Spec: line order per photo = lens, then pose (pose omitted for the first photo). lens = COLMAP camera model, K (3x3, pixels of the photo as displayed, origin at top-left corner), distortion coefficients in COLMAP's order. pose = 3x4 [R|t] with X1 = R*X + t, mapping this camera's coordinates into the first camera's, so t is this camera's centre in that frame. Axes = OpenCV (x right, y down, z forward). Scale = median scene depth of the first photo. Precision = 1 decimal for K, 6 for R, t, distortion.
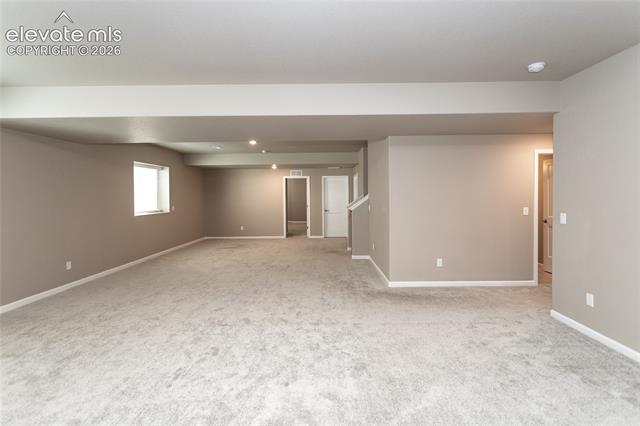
lens RADIAL K [[310.0, 0, 319.4], [0, 310.0, 206.4], [0, 0, 1]] dist [0.003161, 0.002174]
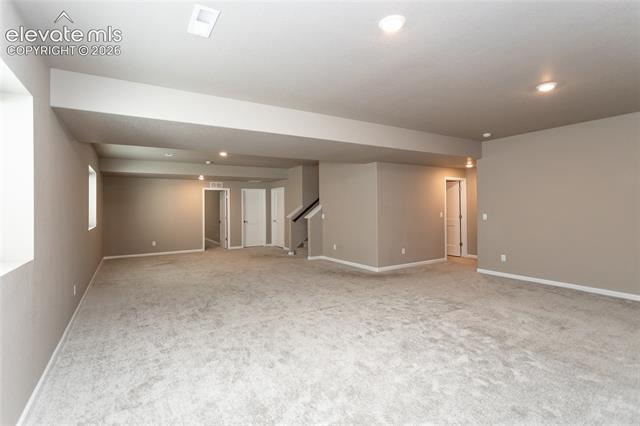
lens RADIAL K [[310.0, 0, 305.9], [0, 310.0, 212.8], [0, 0, 1]] dist [0.003161, 0.002174]
pose [[0.858035, -0.009642, 0.513501, -0.359314], [0.023419, 0.999518, -0.020364, 0.009921], [-0.513058, 0.029499, 0.857847, -0.007948]]
